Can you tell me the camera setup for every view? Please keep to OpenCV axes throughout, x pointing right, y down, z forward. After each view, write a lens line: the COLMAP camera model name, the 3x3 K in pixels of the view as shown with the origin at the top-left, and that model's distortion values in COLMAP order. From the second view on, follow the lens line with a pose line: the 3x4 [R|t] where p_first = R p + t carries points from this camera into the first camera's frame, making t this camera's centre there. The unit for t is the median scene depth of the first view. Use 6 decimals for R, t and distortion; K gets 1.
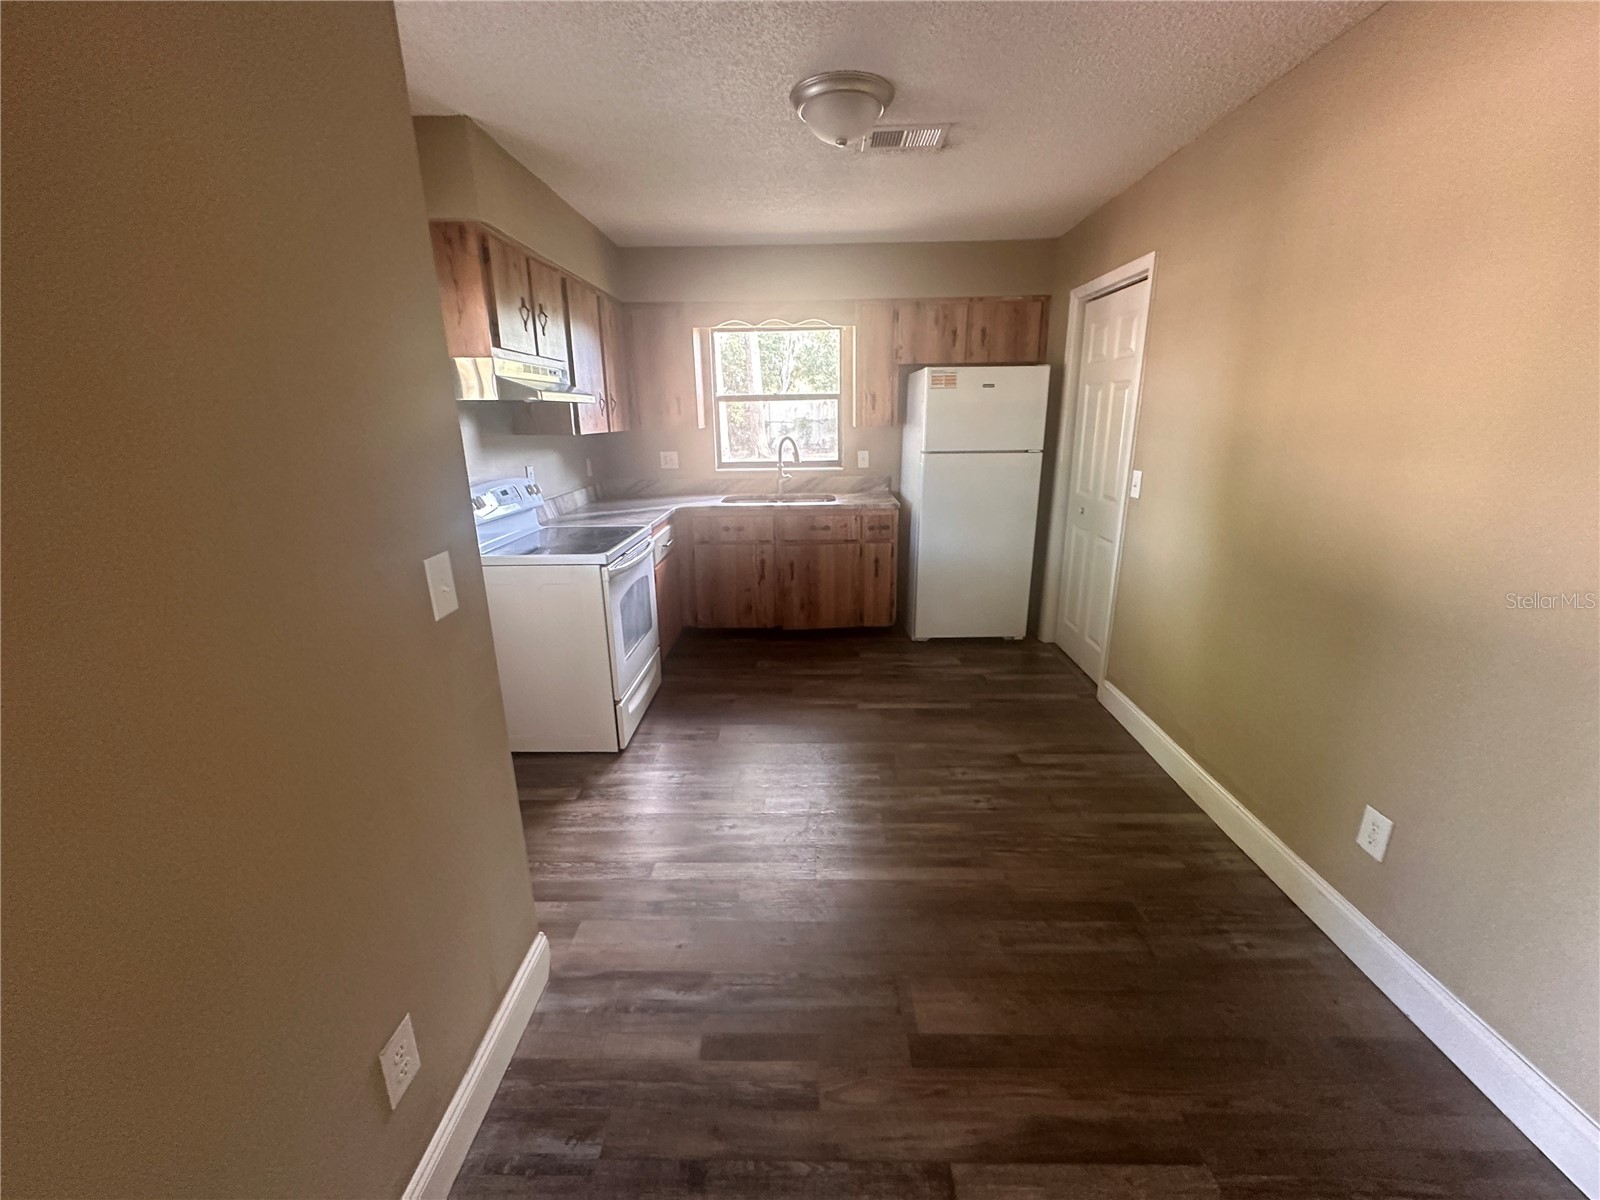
lens RADIAL K [[644.8, 0, 800.0], [0, 644.8, 600.0], [0, 0, 1]] dist [0.000300, -0.000087]
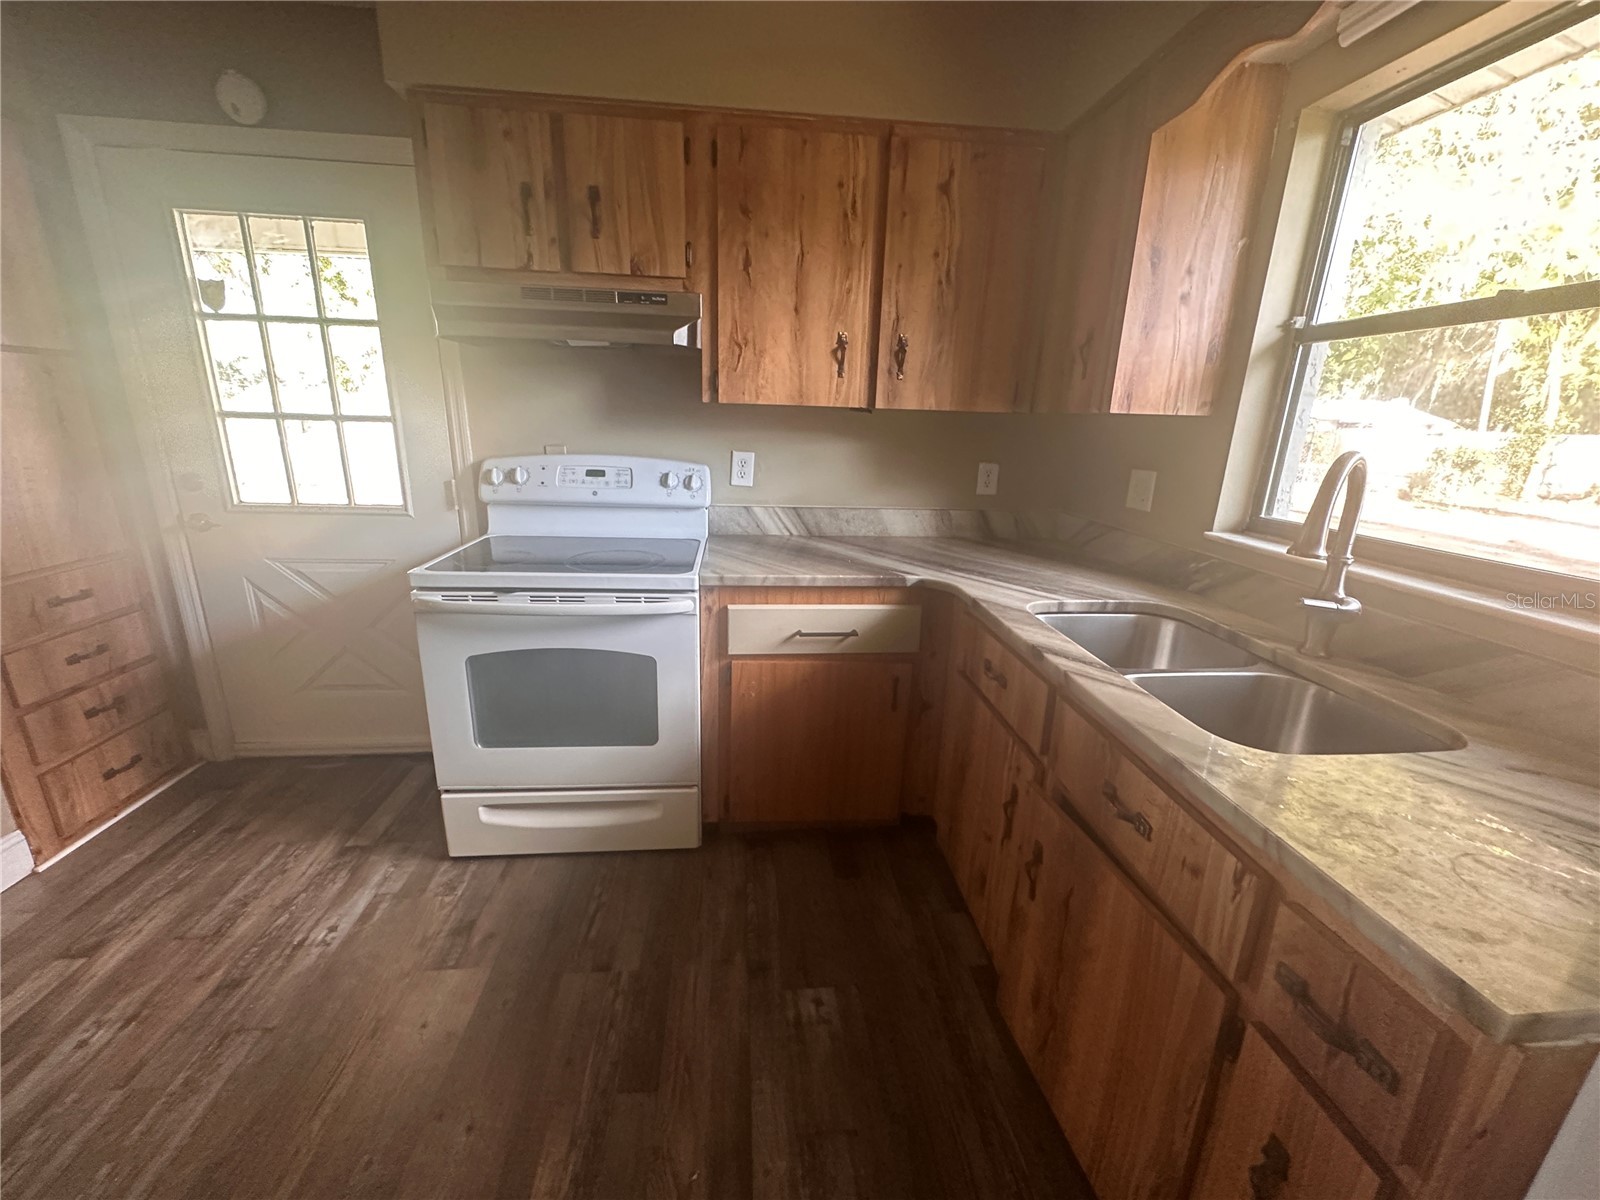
lens RADIAL K [[644.8, 0, 800.0], [0, 644.8, 600.0], [0, 0, 1]] dist [0.000300, -0.000087]
pose [[0.104335, 0.290771, -0.951087, 0.244737], [-0.306078, 0.919280, 0.247470, -0.219670], [0.946272, 0.265287, 0.184912, 0.855550]]
